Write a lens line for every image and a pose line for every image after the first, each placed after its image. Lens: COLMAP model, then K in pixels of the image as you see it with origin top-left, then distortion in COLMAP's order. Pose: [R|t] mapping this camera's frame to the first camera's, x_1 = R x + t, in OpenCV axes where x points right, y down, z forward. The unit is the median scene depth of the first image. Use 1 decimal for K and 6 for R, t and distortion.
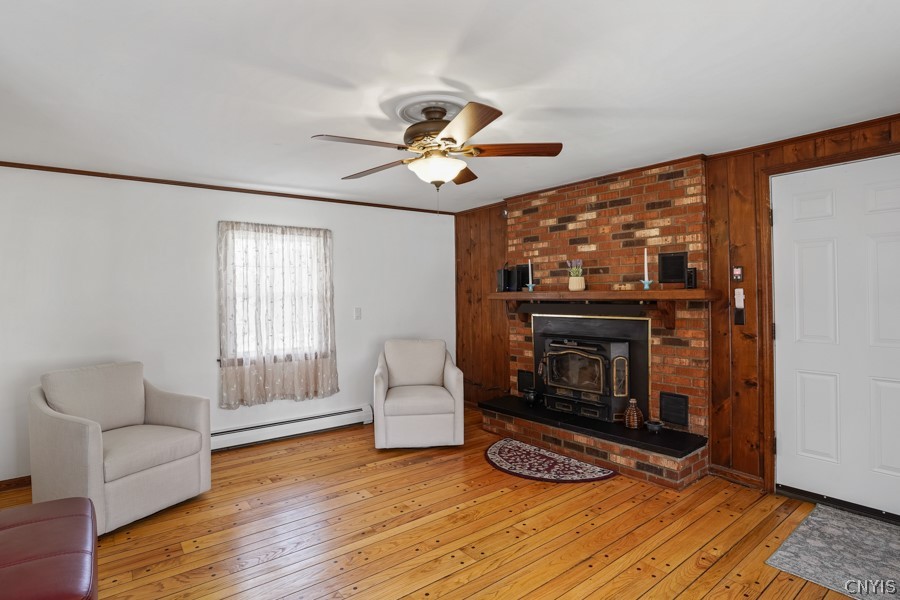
lens RADIAL K [[456.1, 0, 452.5], [0, 456.1, 292.0], [0, 0, 1]] dist [-0.067654, 0.027039]
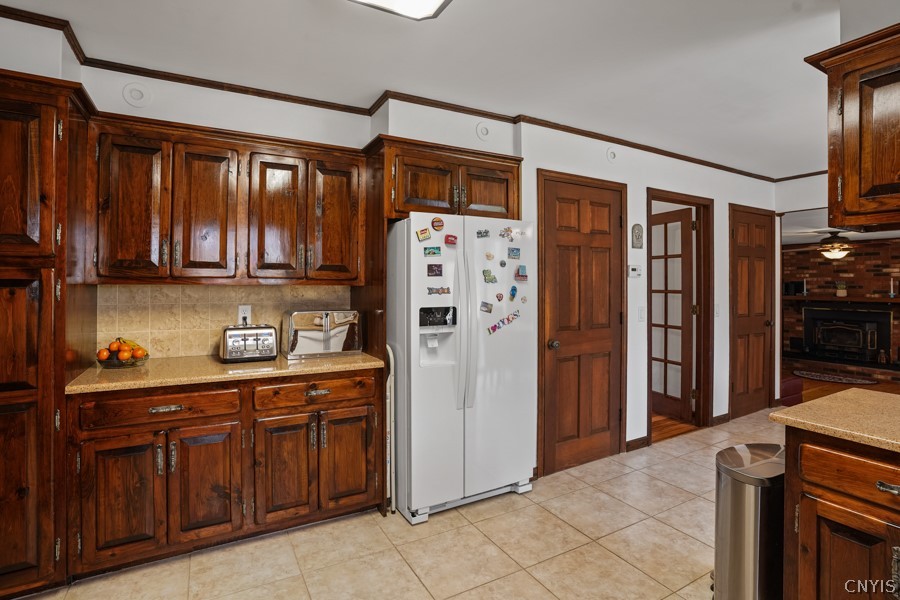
lens RADIAL K [[438.3, 0, 449.6], [0, 438.3, 284.1], [0, 0, 1]] dist [-0.059327, 0.023540]
pose [[0.986620, 0.013726, -0.162458, -1.226831], [-0.012195, 0.999871, 0.010418, -0.061381], [0.162580, -0.008297, 0.986661, -1.219120]]
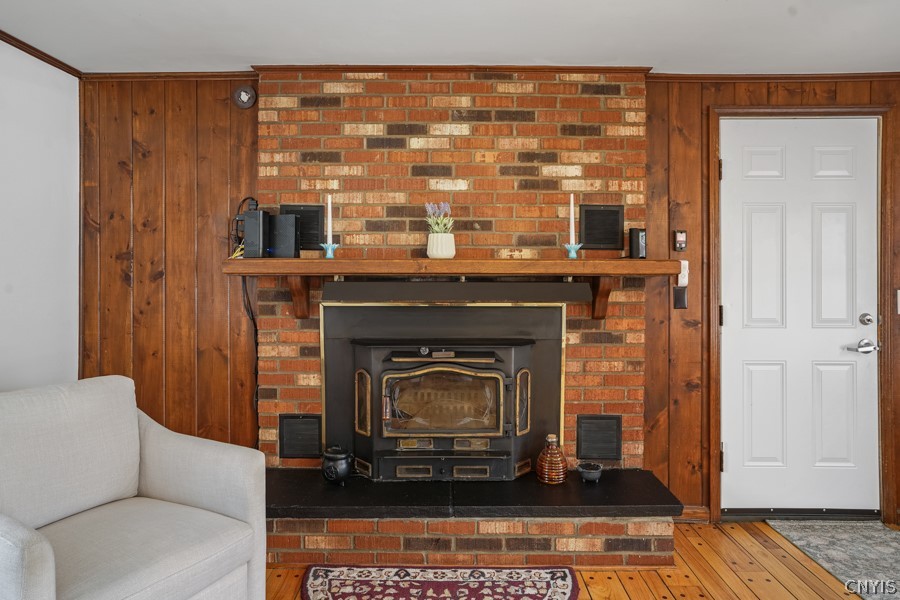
lens RADIAL K [[556.0, 0, 449.1], [0, 556.0, 269.5], [0, 0, 1]] dist [-0.039189, 0.039323]
pose [[0.629586, 0.012094, 0.776837, -0.274521], [-0.013876, 0.999894, -0.004321, 0.014726], [-0.776807, -0.008059, 0.629687, 0.611825]]
